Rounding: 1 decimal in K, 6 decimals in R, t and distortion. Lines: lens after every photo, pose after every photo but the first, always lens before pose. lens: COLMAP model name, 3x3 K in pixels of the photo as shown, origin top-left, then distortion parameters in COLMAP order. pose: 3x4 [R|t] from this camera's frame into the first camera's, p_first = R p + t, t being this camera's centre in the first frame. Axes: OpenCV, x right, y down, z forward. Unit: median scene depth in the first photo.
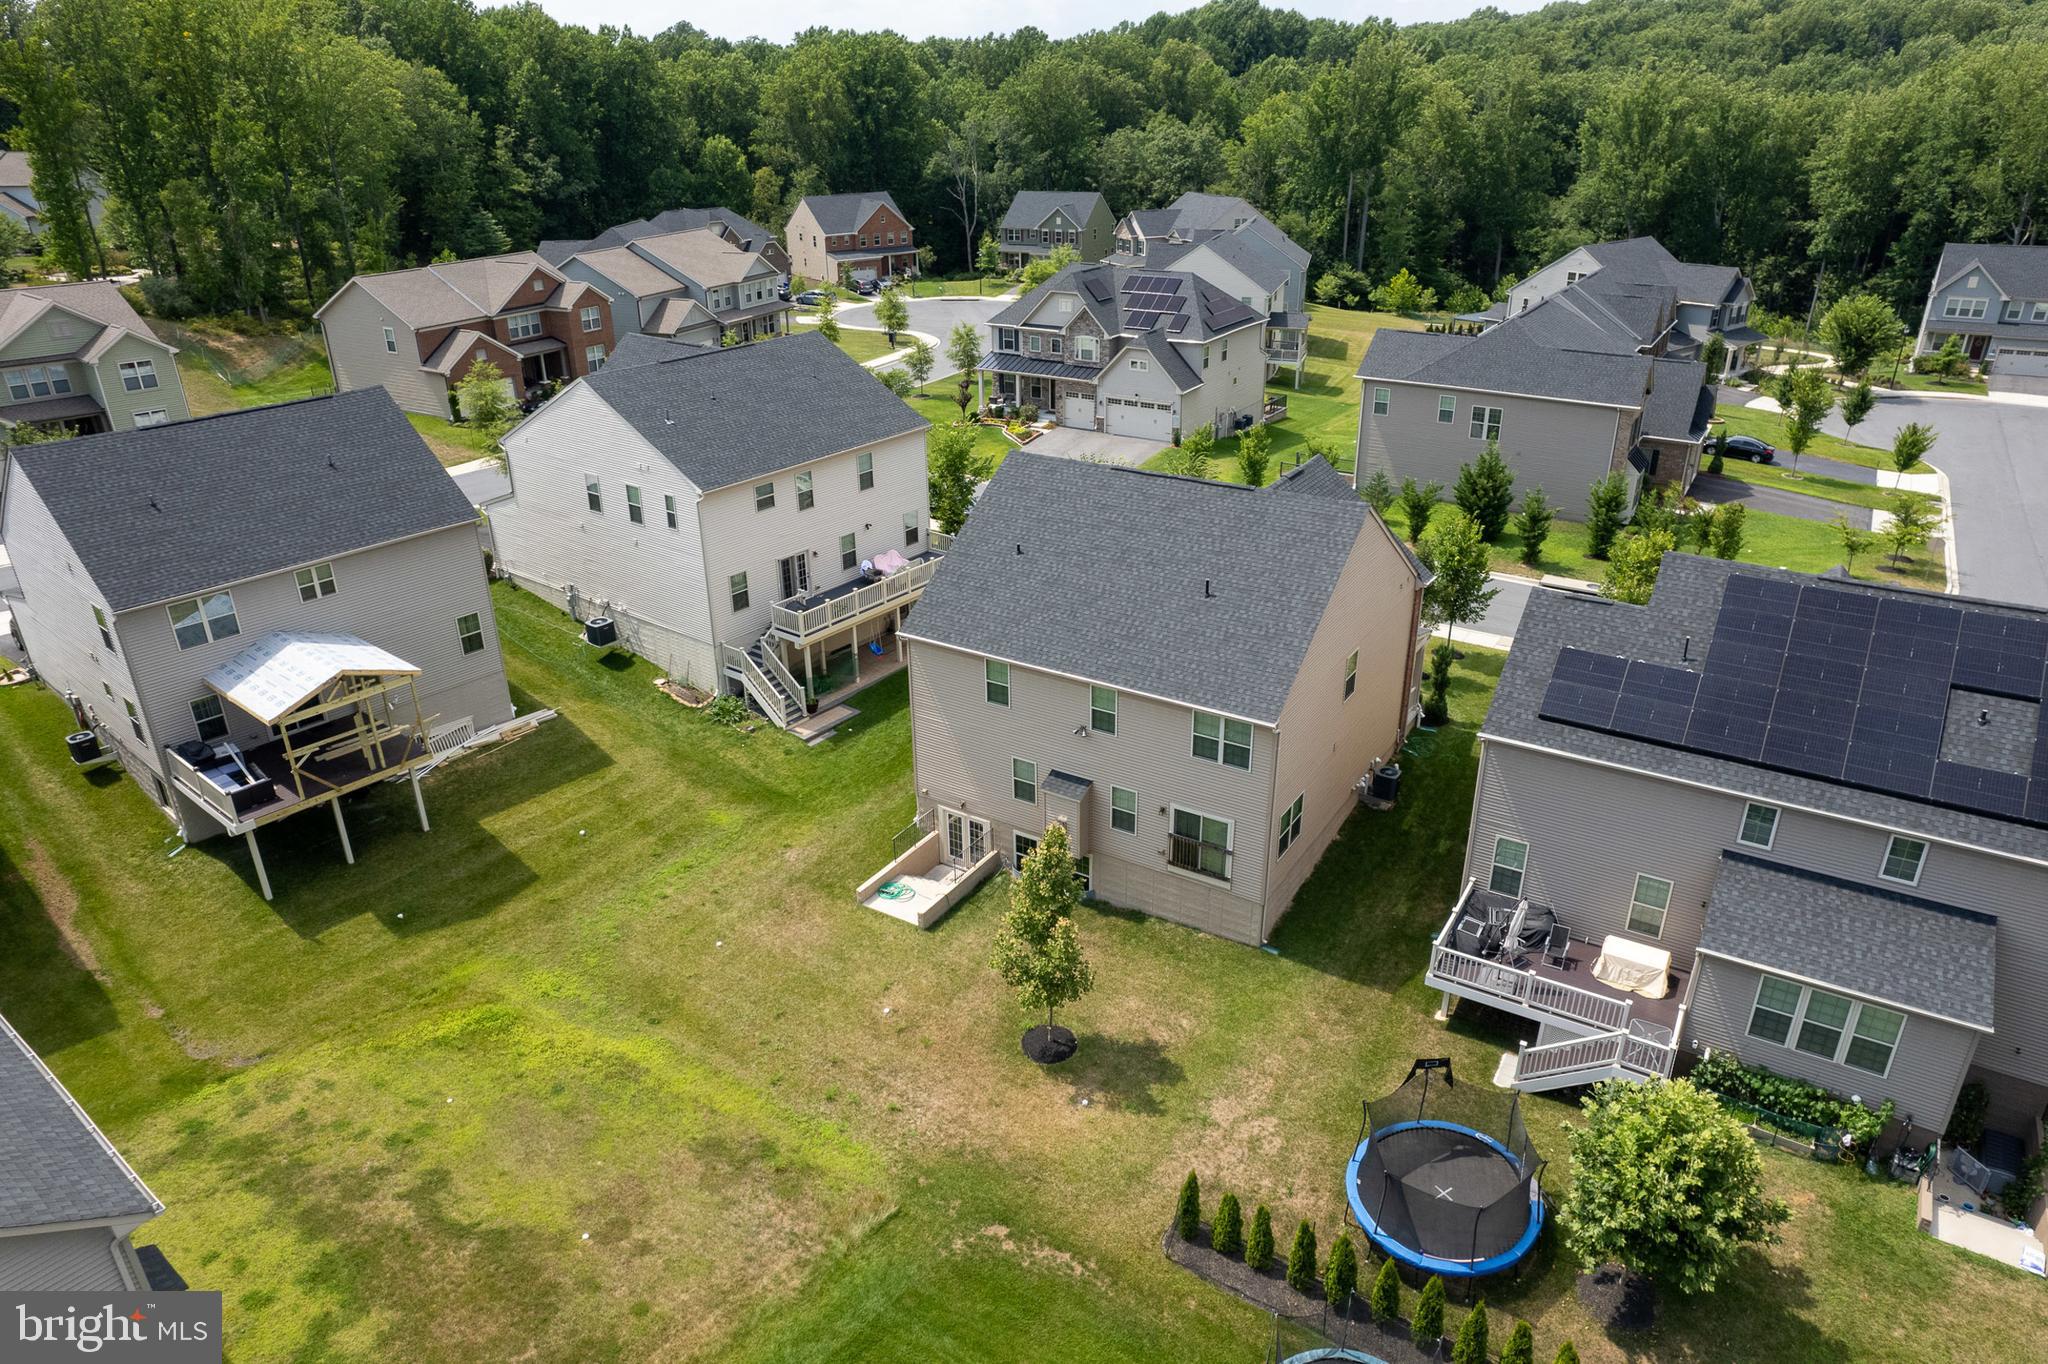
lens RADIAL K [[1312.3, 0, 1027.0], [0, 1312.3, 684.2], [0, 0, 1]] dist [-0.073302, 0.061622]
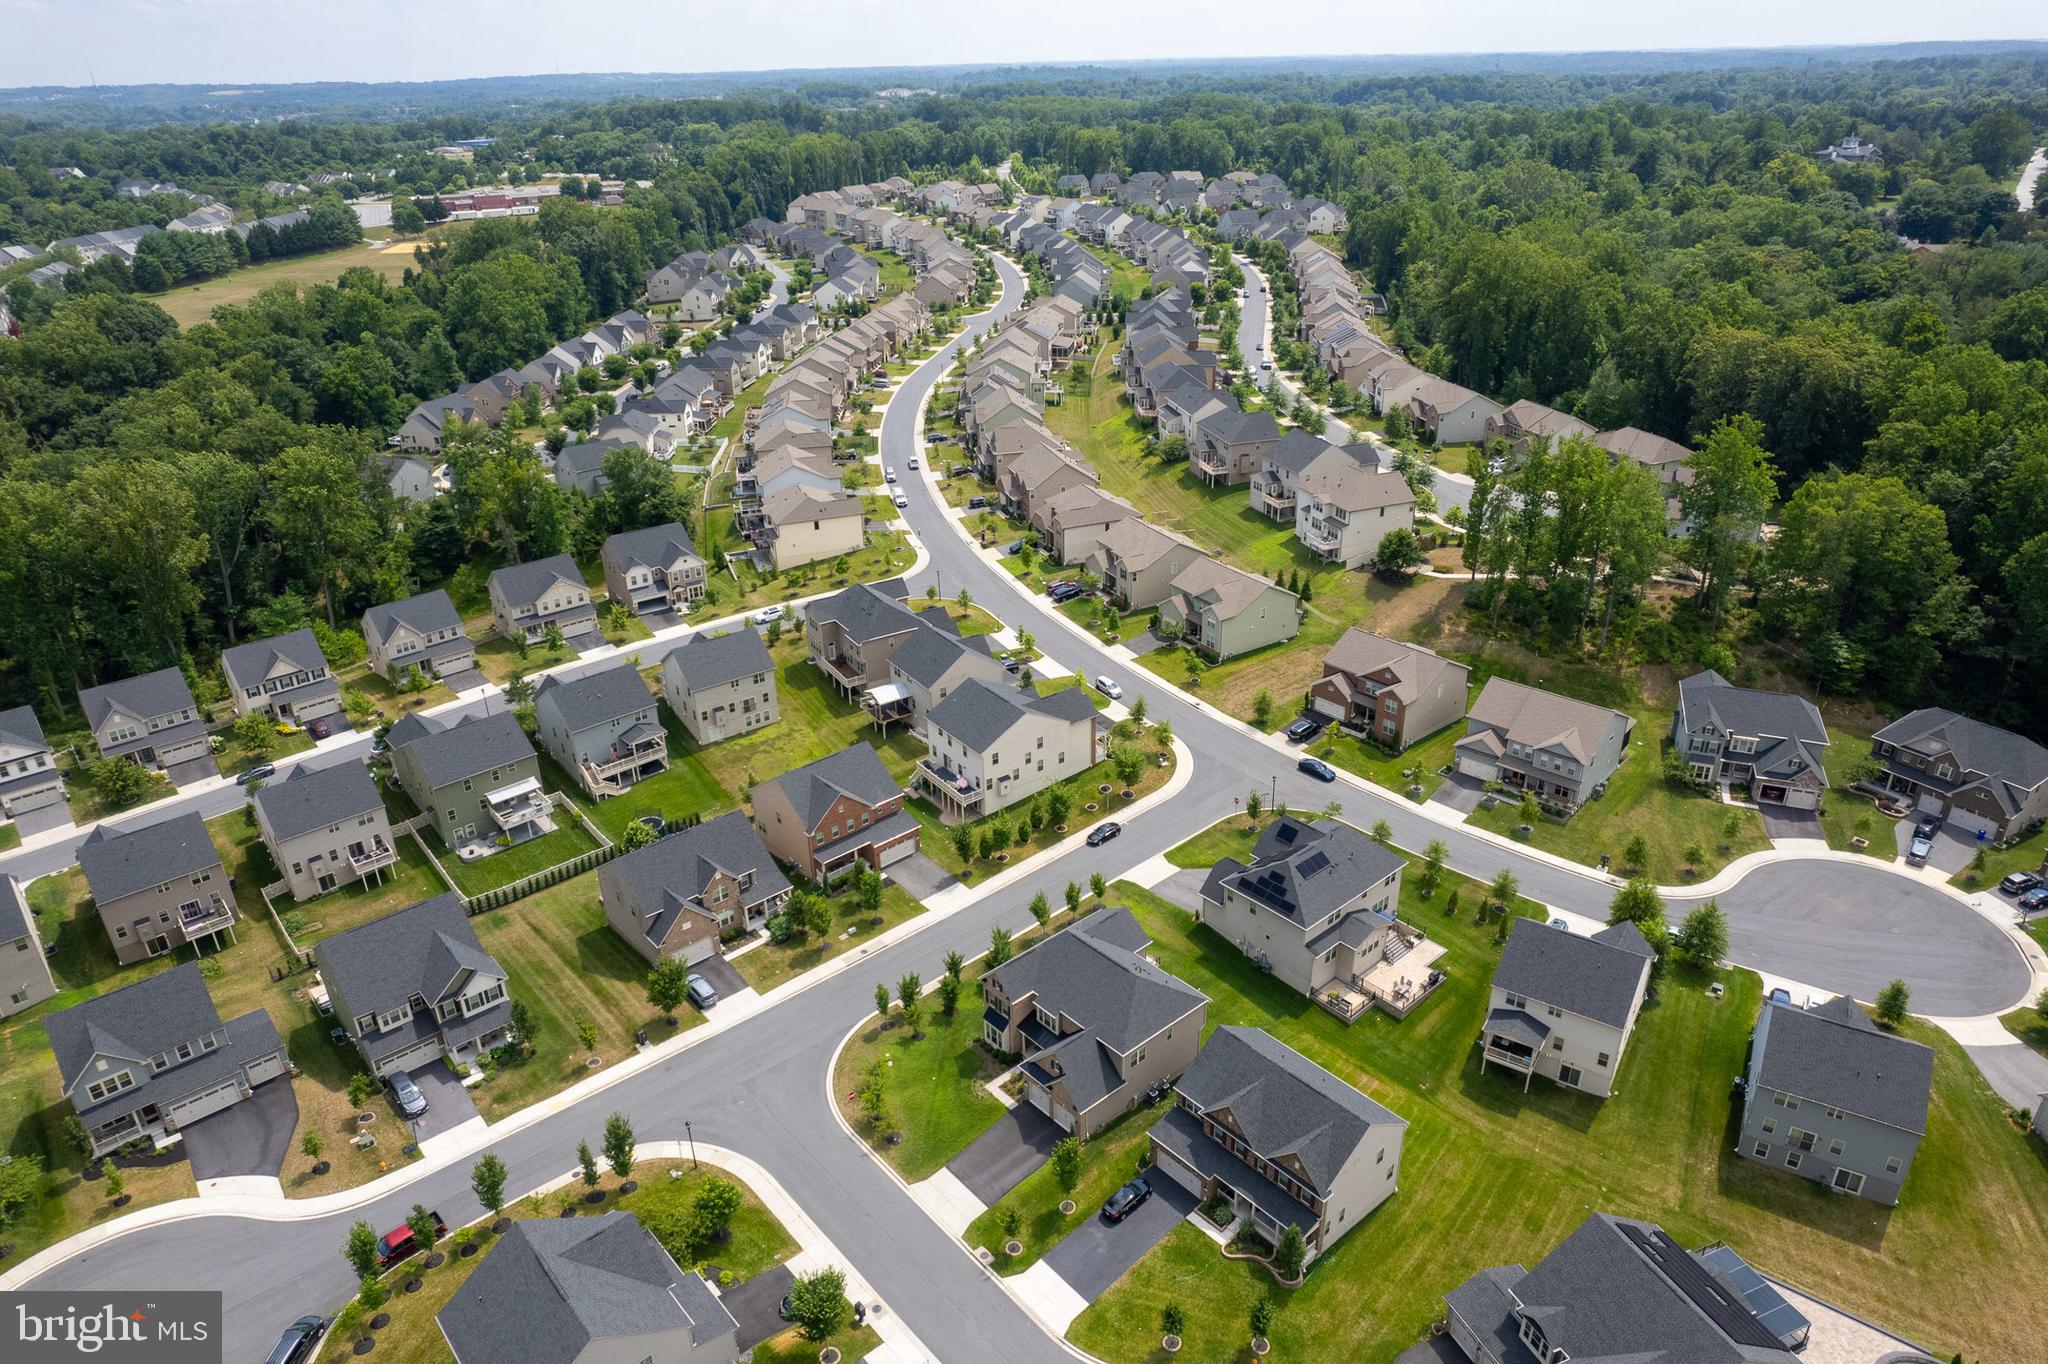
lens RADIAL K [[1312.3, 0, 1037.0], [0, 1312.3, 680.5], [0, 0, 1]] dist [-0.073302, 0.061622]
pose [[-0.278848, 0.432765, -0.857297, 2.419399], [-0.380783, 0.769706, 0.512403, -1.968111], [0.881617, 0.469327, -0.049841, 1.306213]]
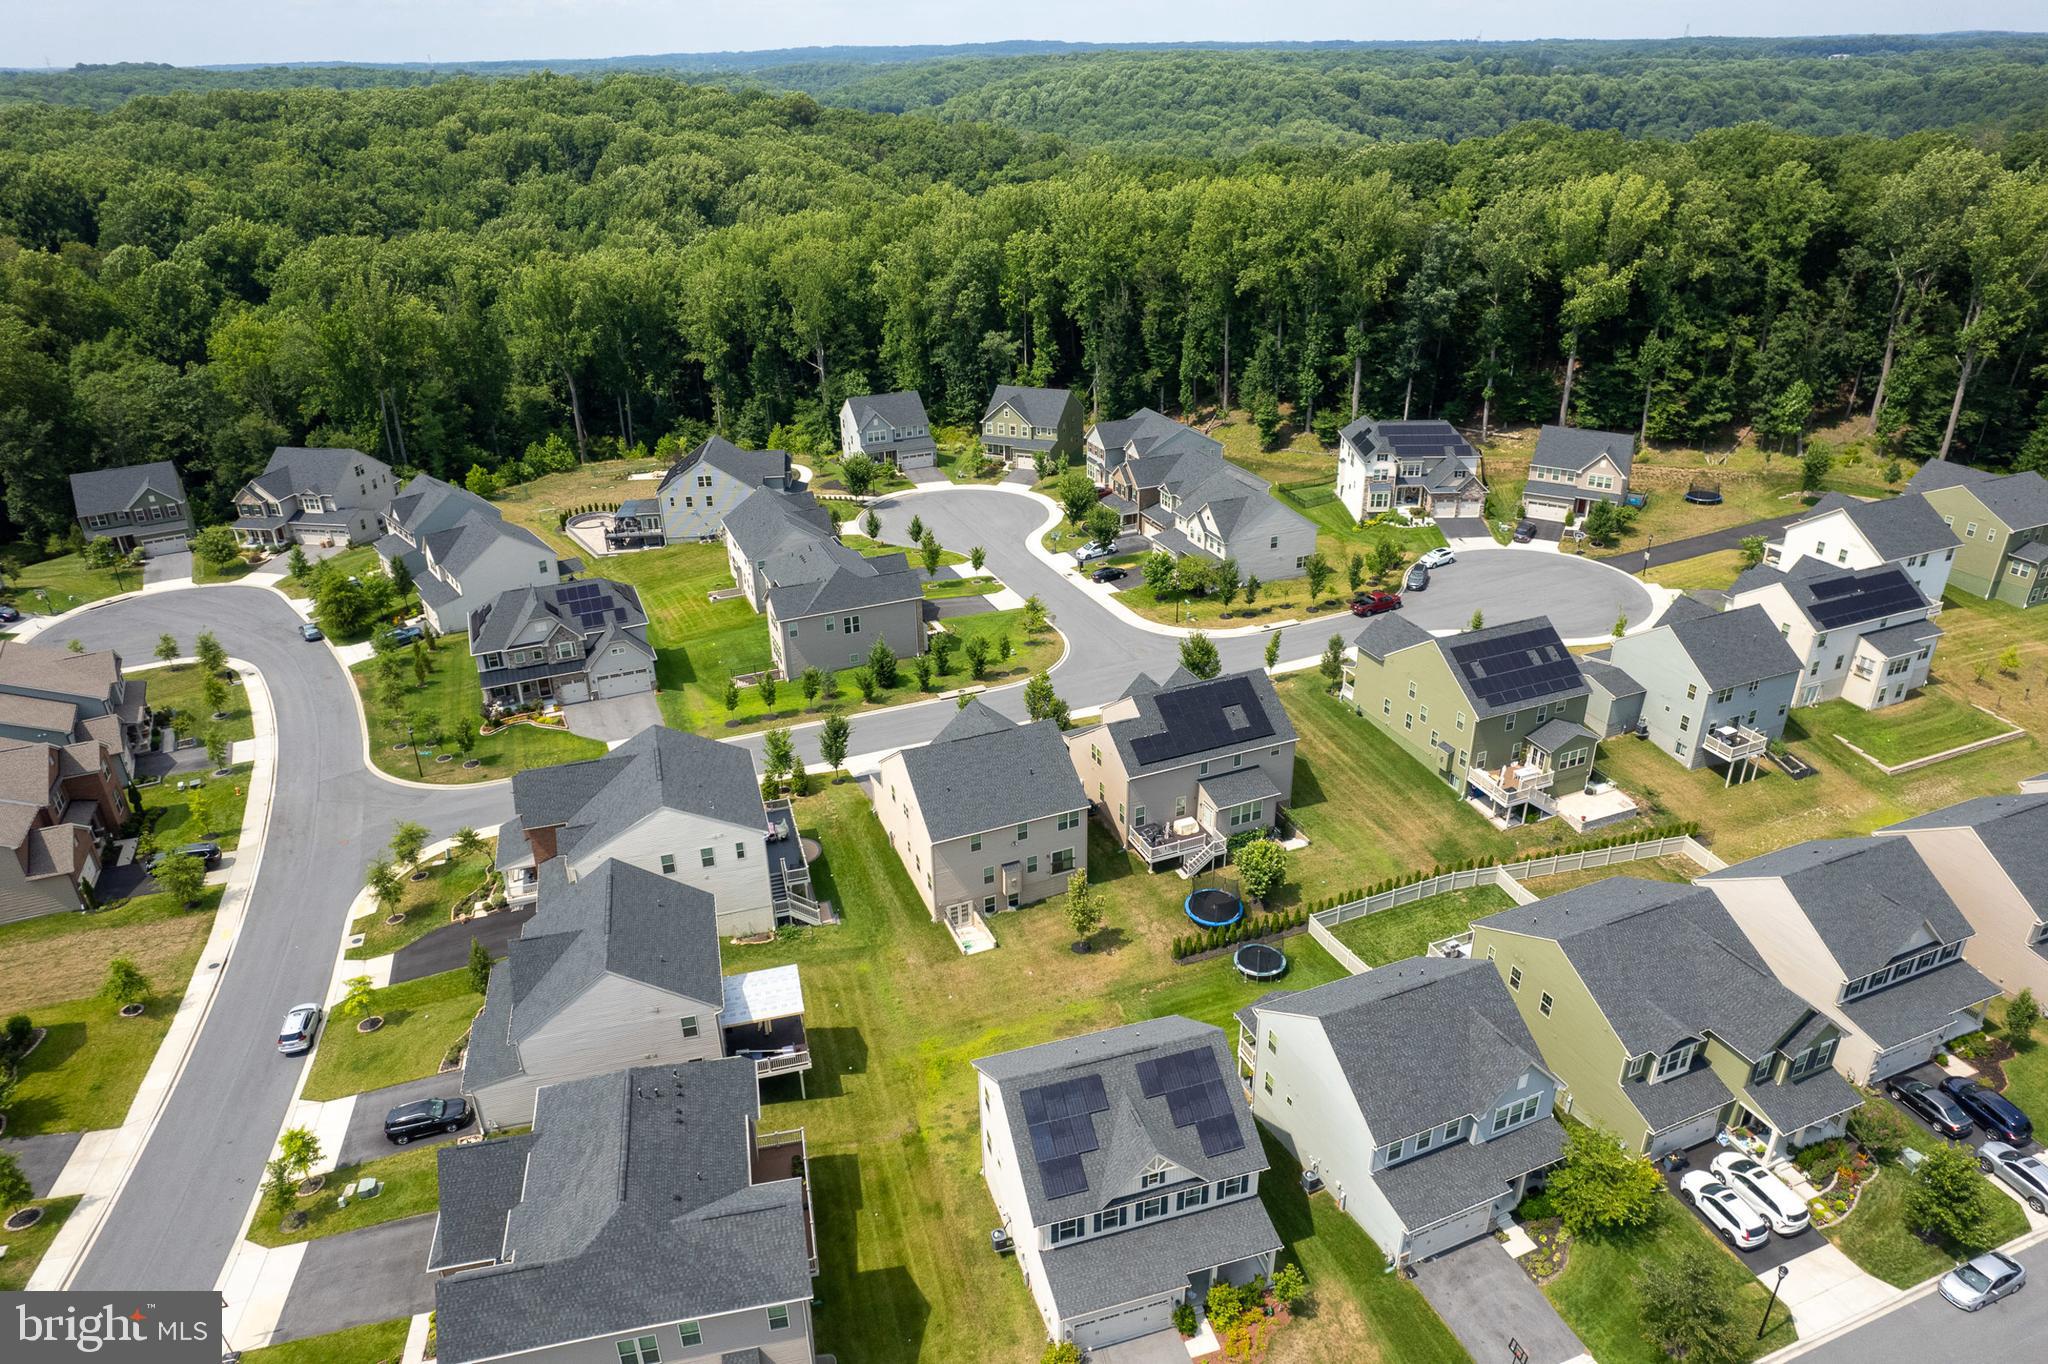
lens RADIAL K [[1312.3, 0, 1028.2], [0, 1312.3, 684.4], [0, 0, 1]] dist [-0.073302, 0.061622]
pose [[0.572999, -0.359240, 0.736627, -1.297005], [0.351626, 0.919643, 0.174975, -0.520051], [-0.740291, 0.158756, 0.653273, -0.548705]]
